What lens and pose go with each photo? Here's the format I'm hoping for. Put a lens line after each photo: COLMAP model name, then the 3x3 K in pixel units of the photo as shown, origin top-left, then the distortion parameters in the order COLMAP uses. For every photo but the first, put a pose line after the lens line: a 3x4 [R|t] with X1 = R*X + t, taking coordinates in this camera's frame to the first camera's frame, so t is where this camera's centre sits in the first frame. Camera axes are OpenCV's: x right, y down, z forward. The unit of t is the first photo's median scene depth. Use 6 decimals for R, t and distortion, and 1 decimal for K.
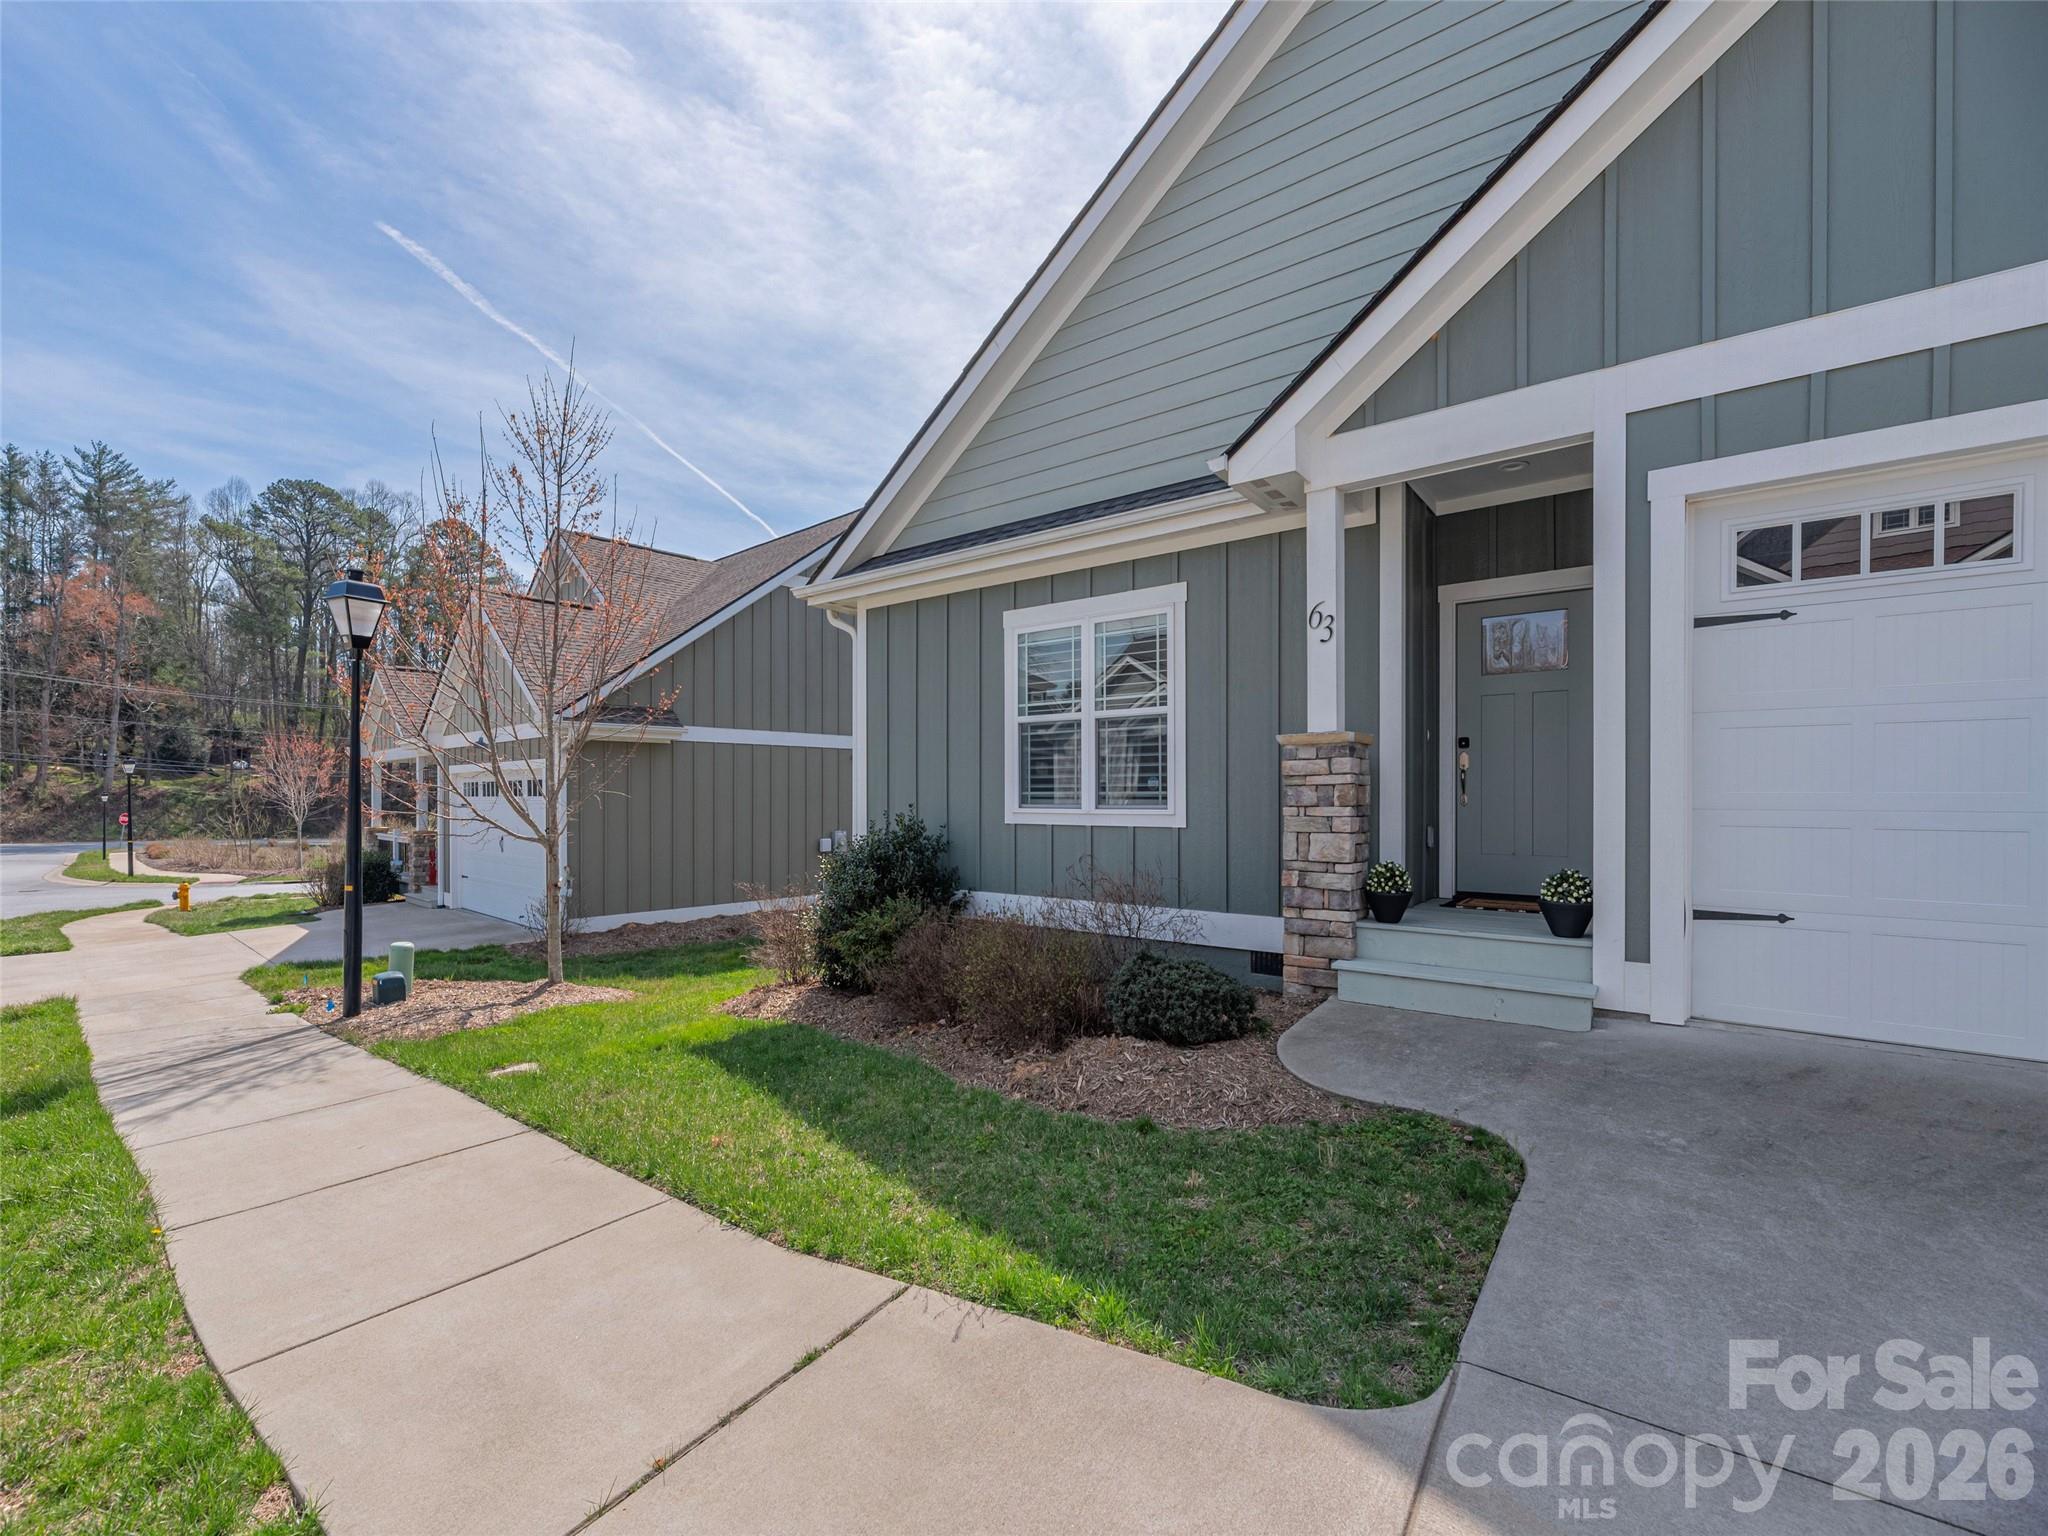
lens RADIAL K [[877.5, 0, 970.9], [0, 877.5, 796.1], [0, 0, 1]] dist [-0.005384, -0.000145]
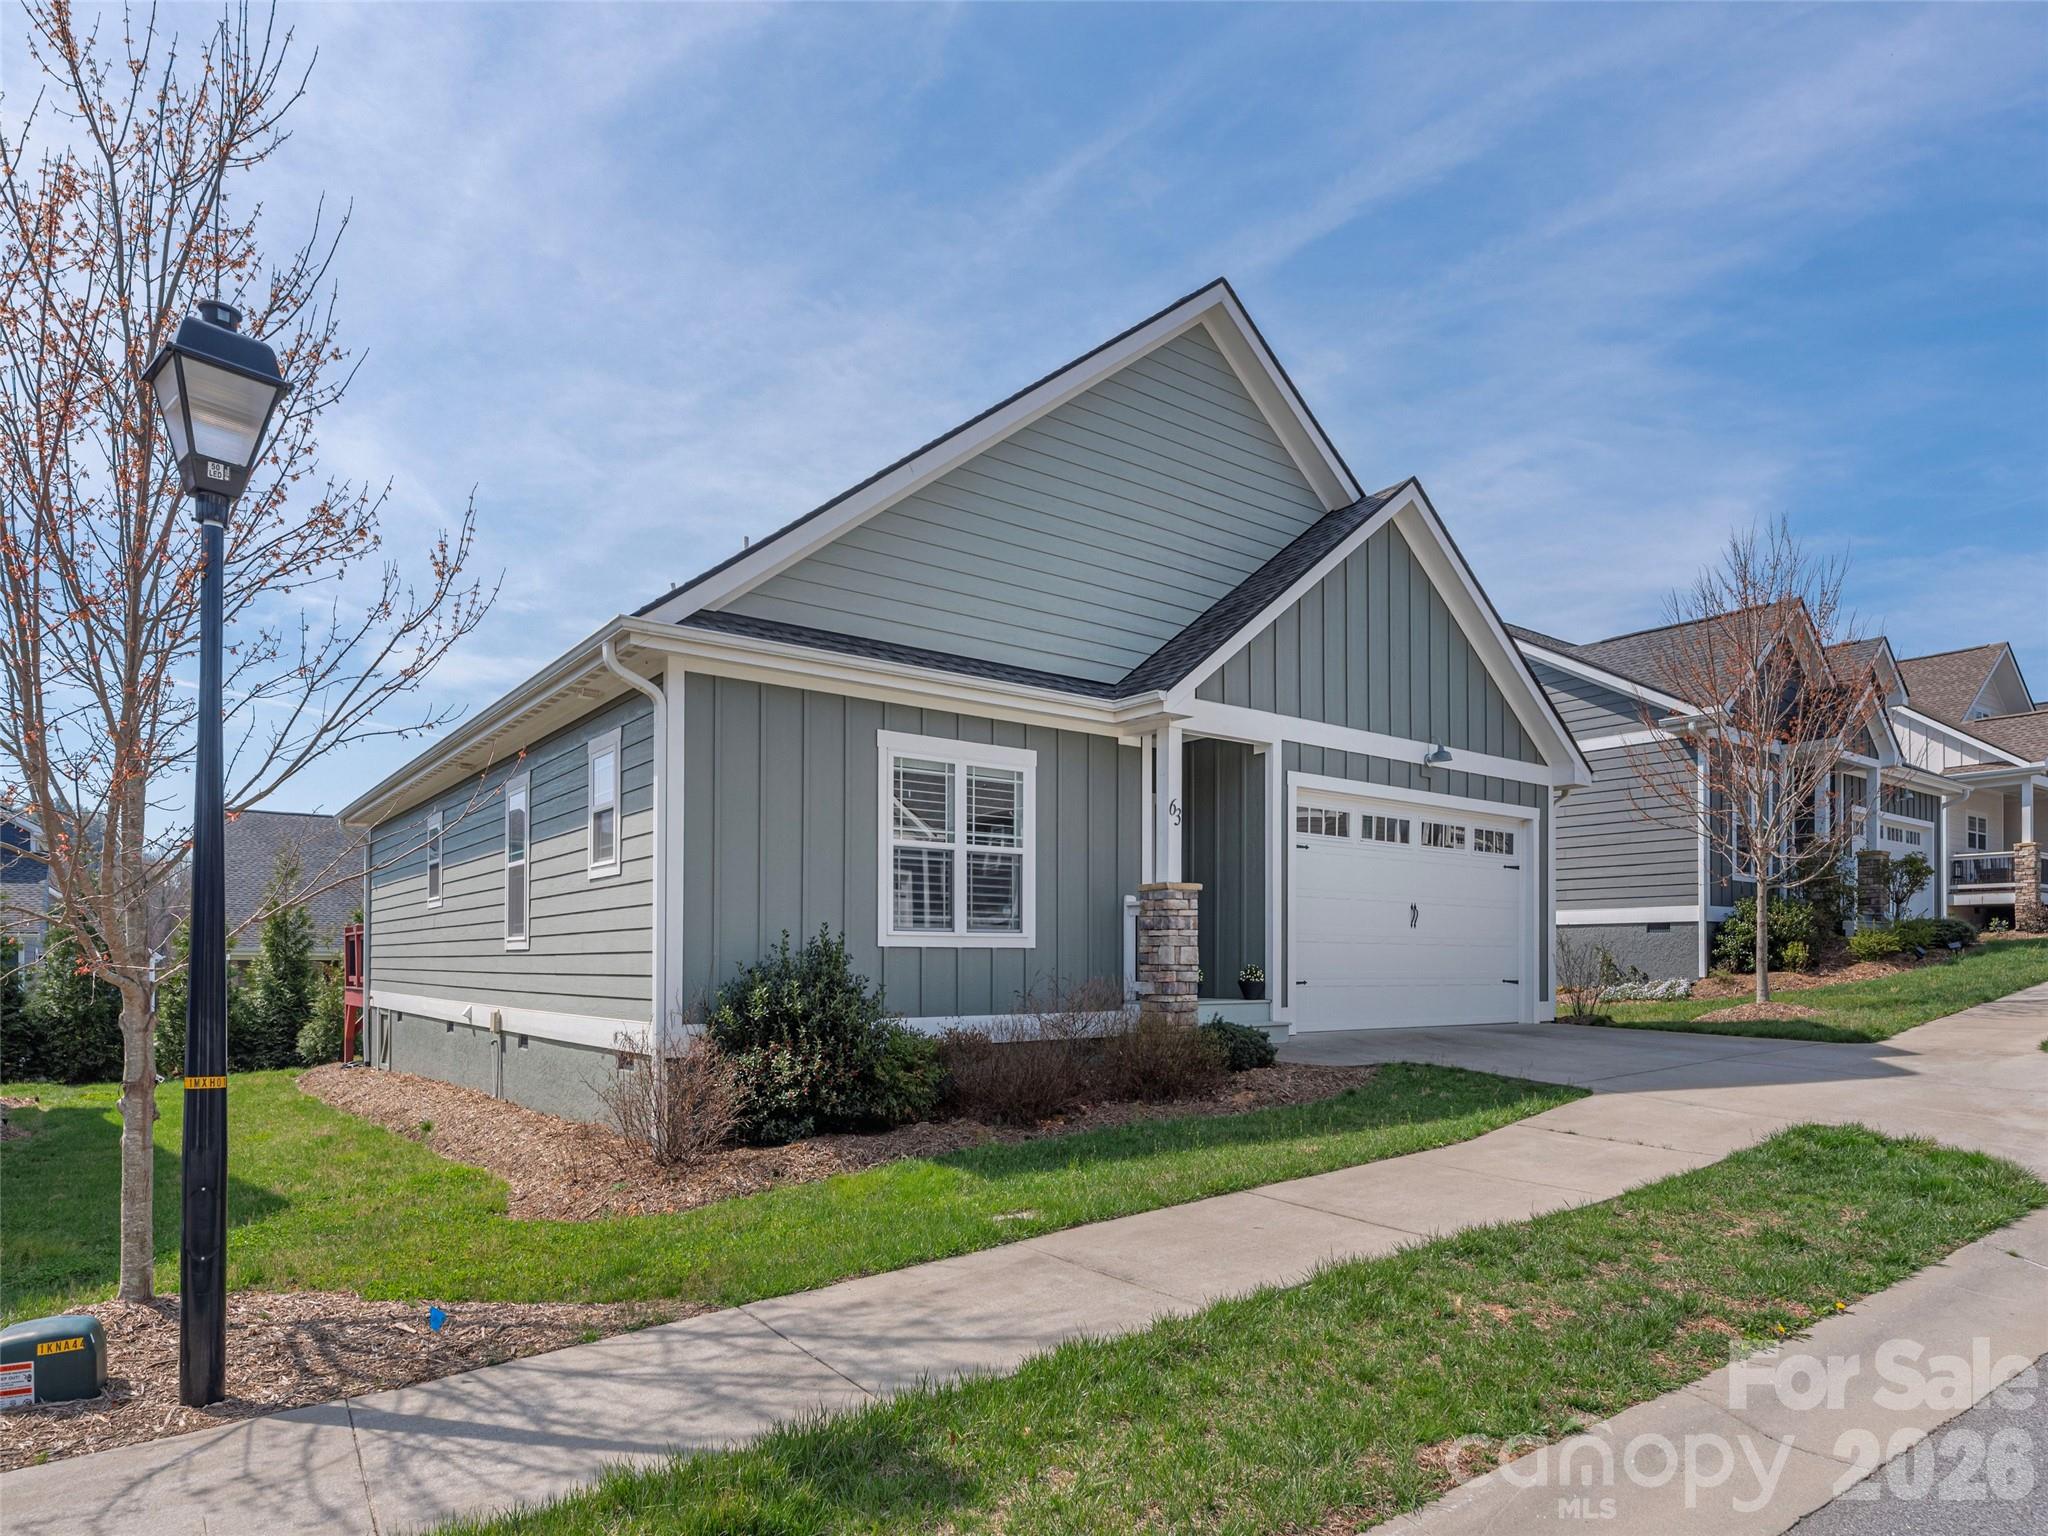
lens RADIAL K [[1217.3, 0, 1076.8], [0, 1217.3, 928.0], [0, 0, 1]] dist [0.000428, 0.001403]
pose [[0.216718, 0.028198, 0.975827, -1.248954], [0.000629, 0.999579, -0.029024, 0.050328], [-0.976234, 0.006904, 0.216609, 0.503854]]
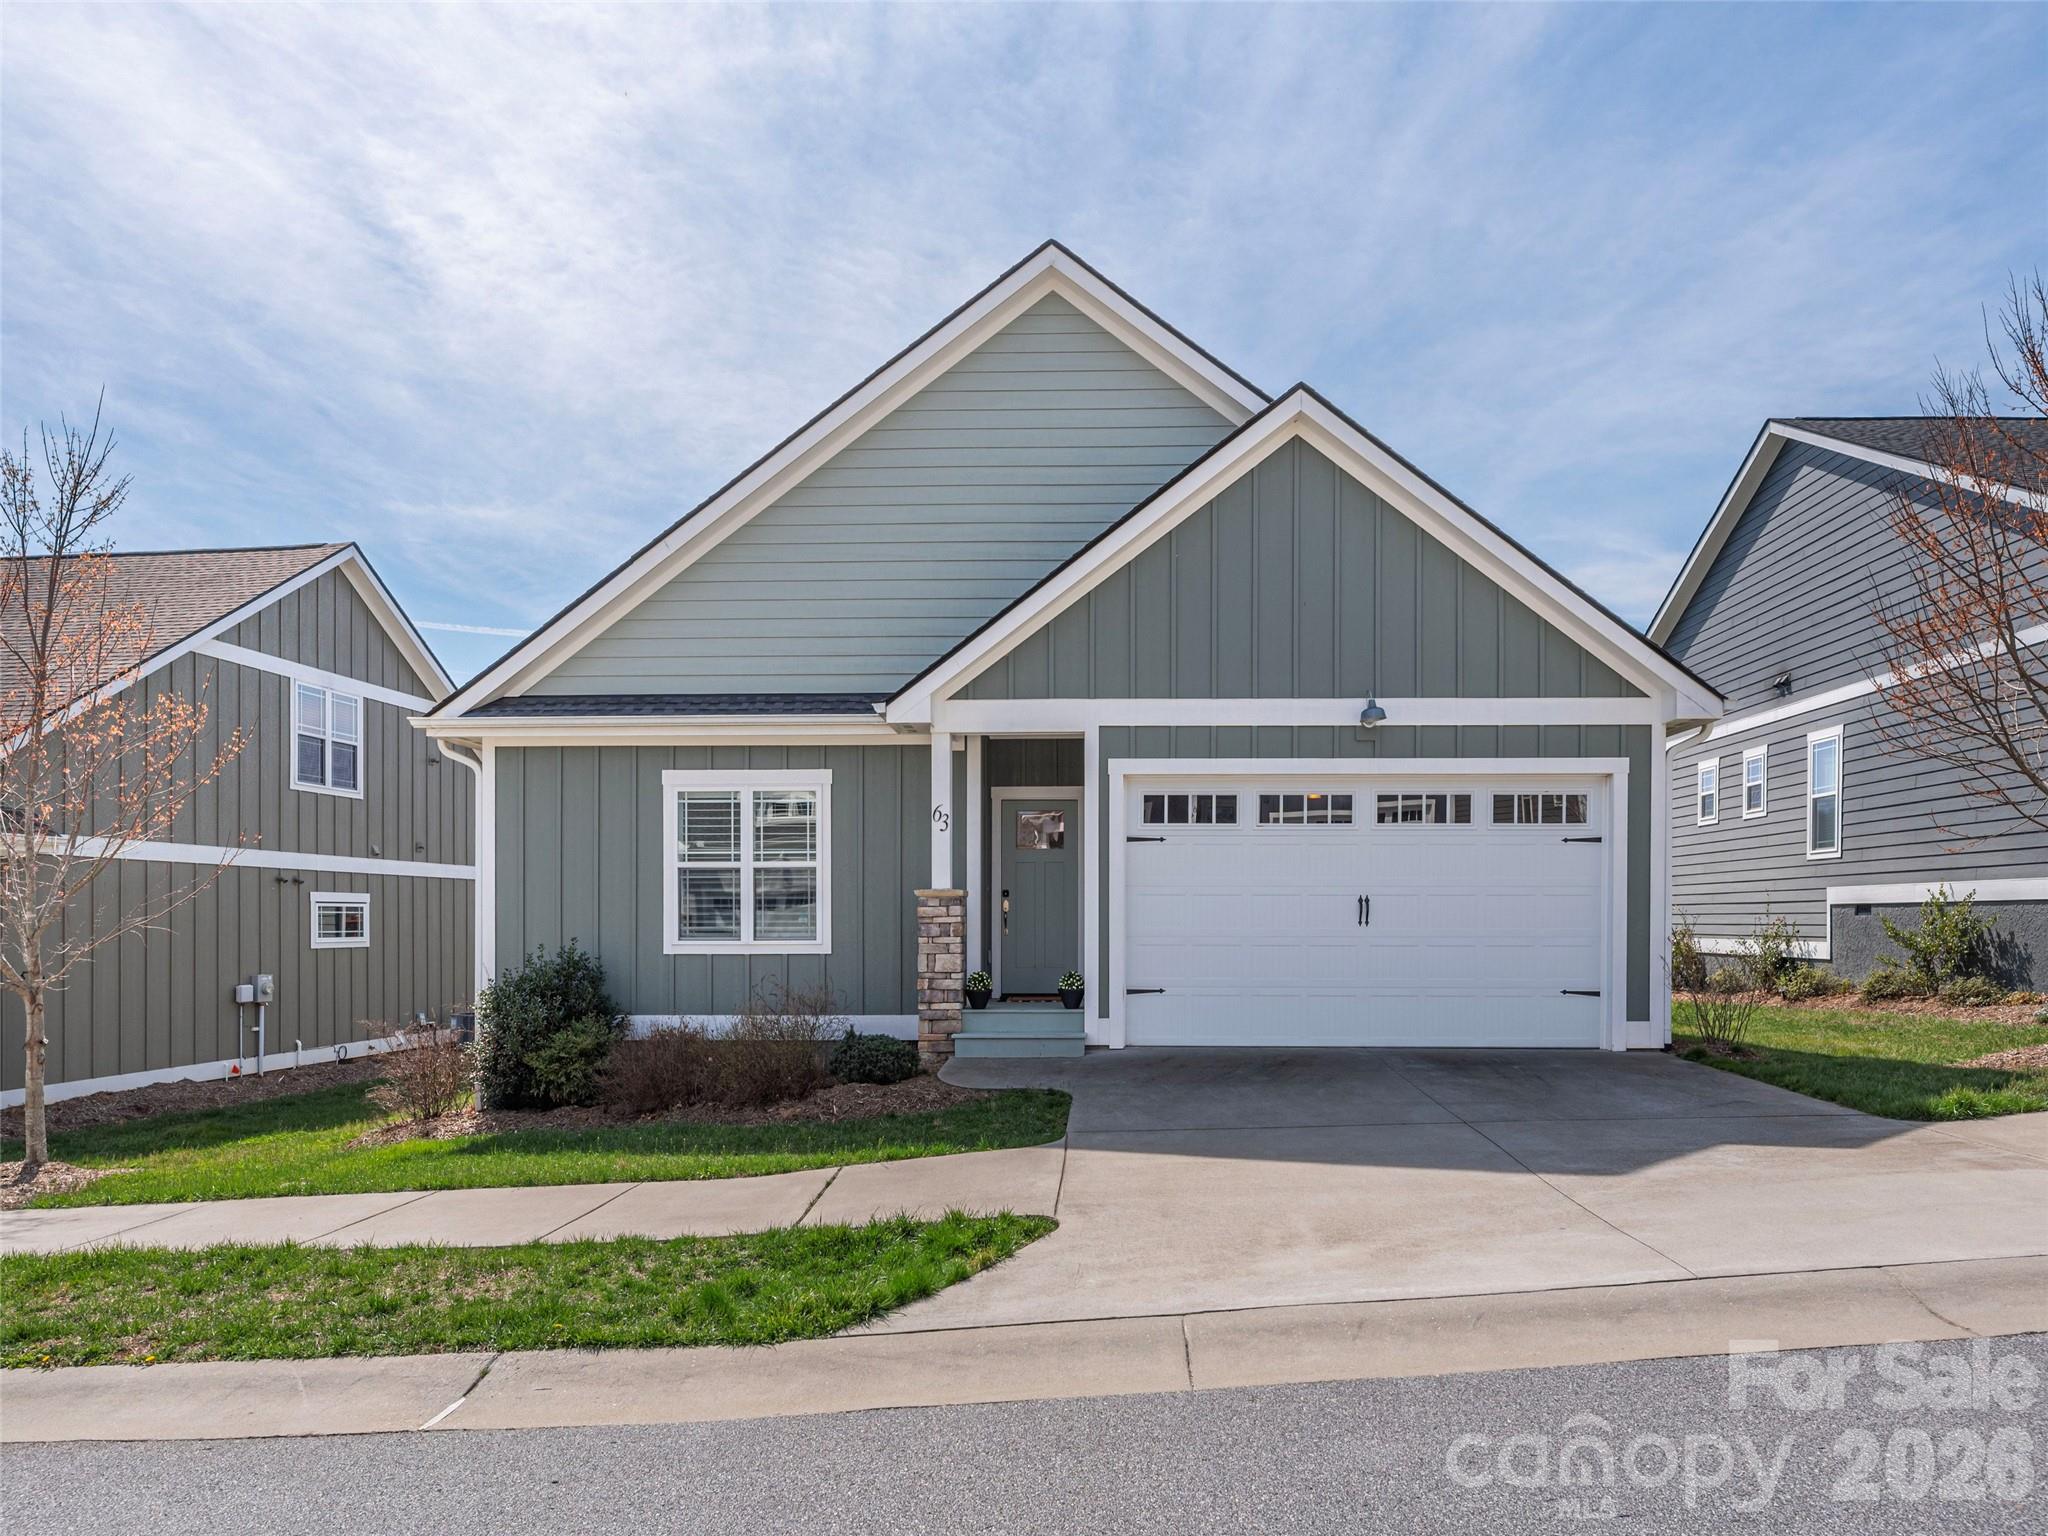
lens RADIAL K [[1217.3, 0, 1076.8], [0, 1217.3, 928.0], [0, 0, 1]] dist [0.000428, 0.001403]
pose [[0.791574, -0.002700, 0.611067, -0.519333], [0.001080, 0.999995, 0.003020, -0.007332], [-0.611072, -0.001730, 0.791573, -0.609332]]
